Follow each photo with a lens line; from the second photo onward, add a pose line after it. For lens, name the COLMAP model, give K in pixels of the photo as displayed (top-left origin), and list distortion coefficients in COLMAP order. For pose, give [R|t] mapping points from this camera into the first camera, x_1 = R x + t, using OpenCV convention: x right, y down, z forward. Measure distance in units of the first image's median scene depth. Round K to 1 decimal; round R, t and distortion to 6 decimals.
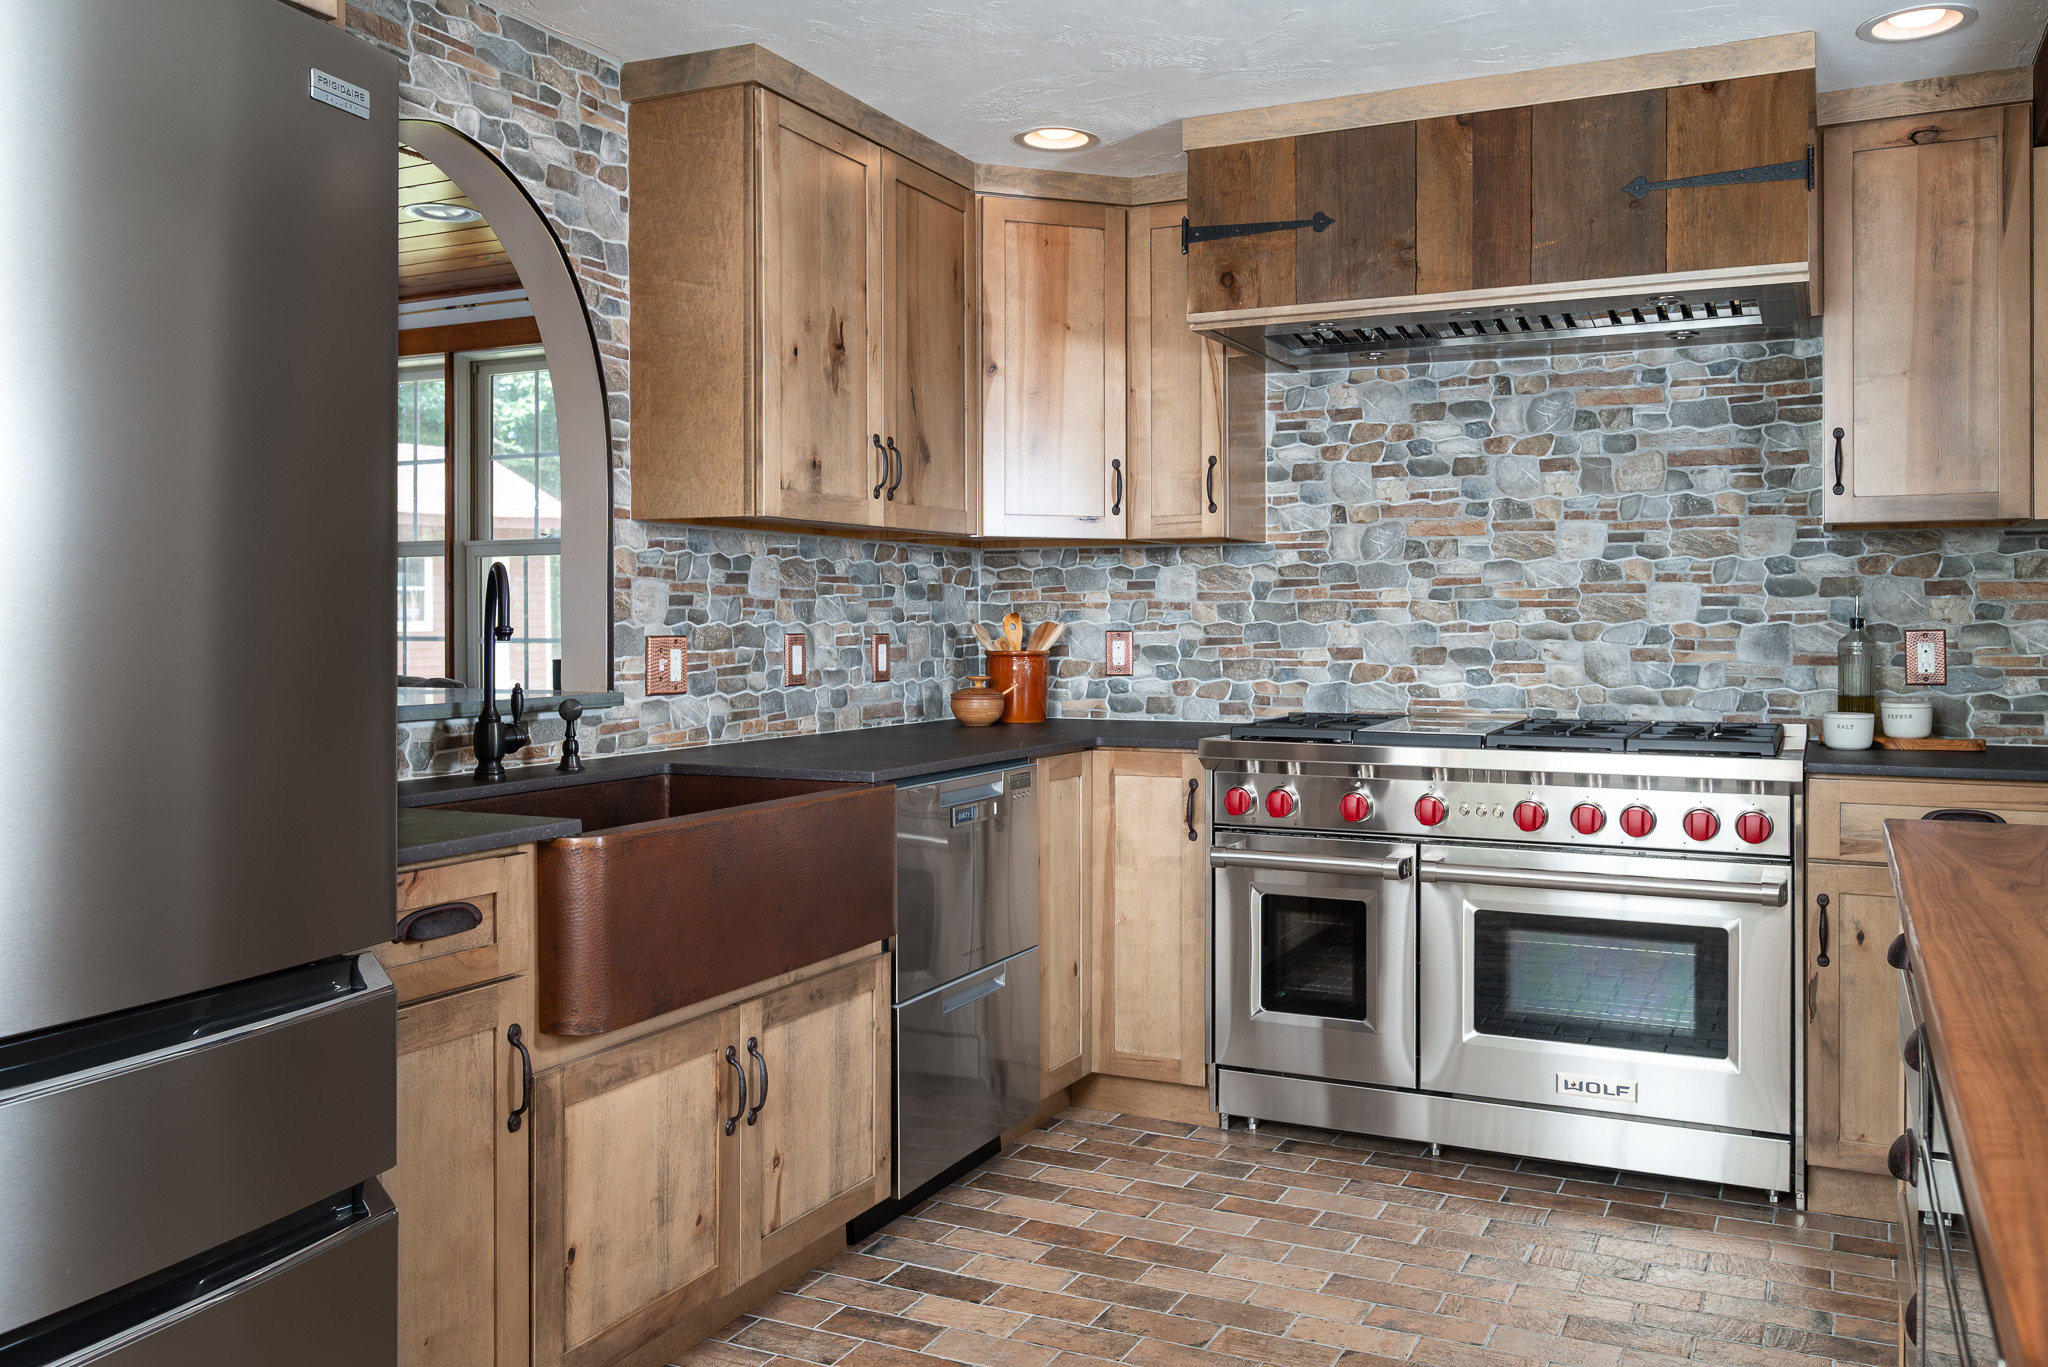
lens RADIAL K [[1667.8, 0, 1036.0], [0, 1667.8, 608.3], [0, 0, 1]] dist [0.037360, -0.008747]
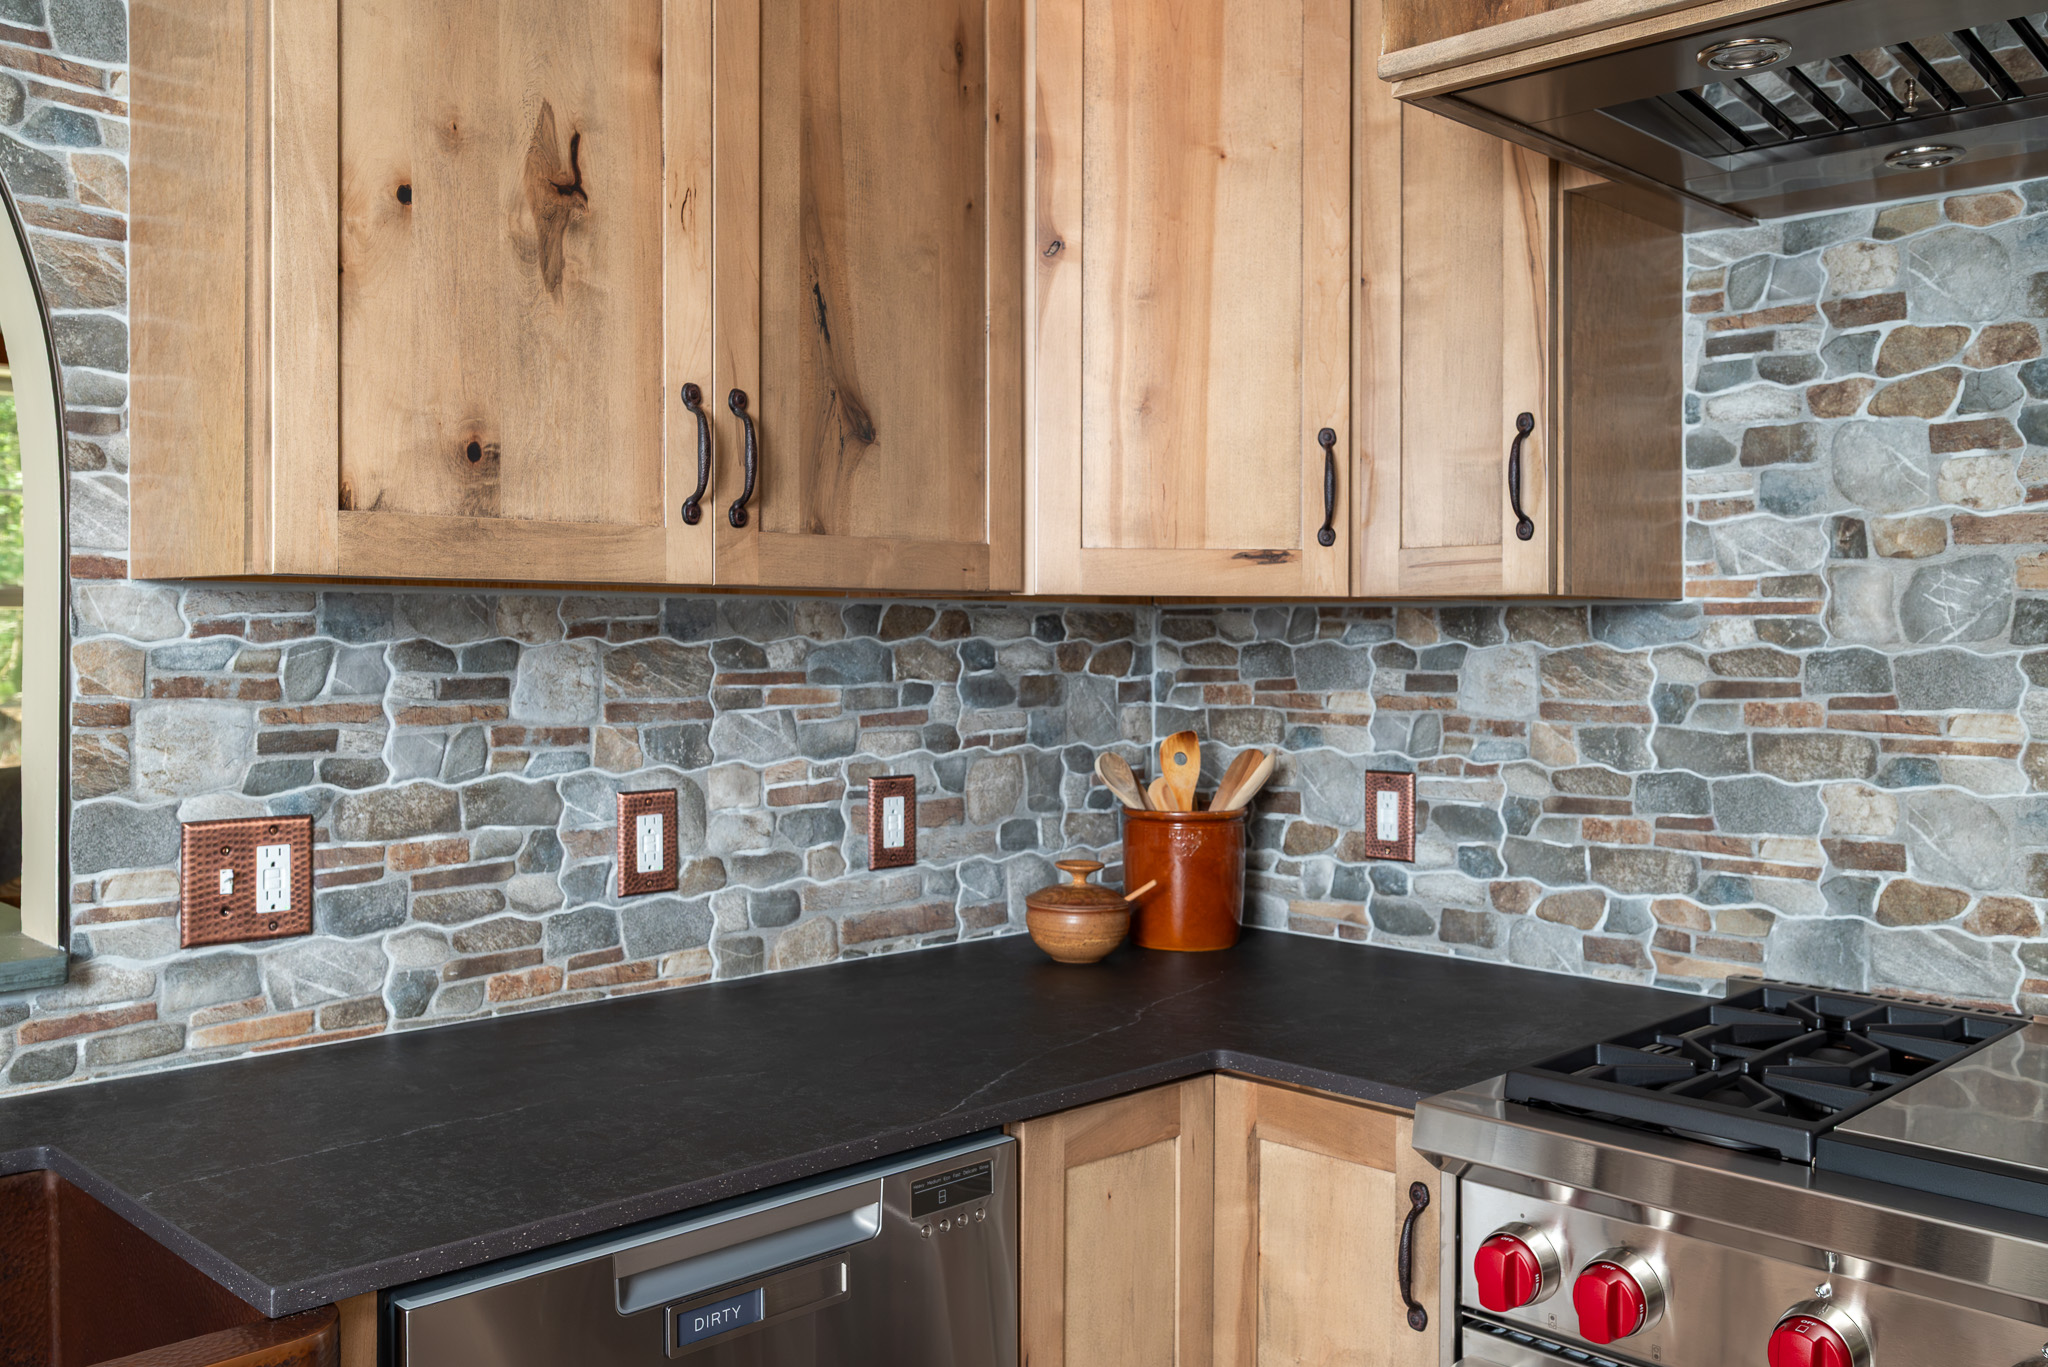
lens RADIAL K [[1769.9, 0, 1041.3], [0, 1769.9, 635.0], [0, 0, 1]] dist [0.002315, -0.002340]
pose [[0.946313, 0.005470, -0.323206, 0.144022], [-0.003098, 0.999964, 0.007854, -0.037196], [0.323237, -0.006431, 0.946296, 0.538237]]
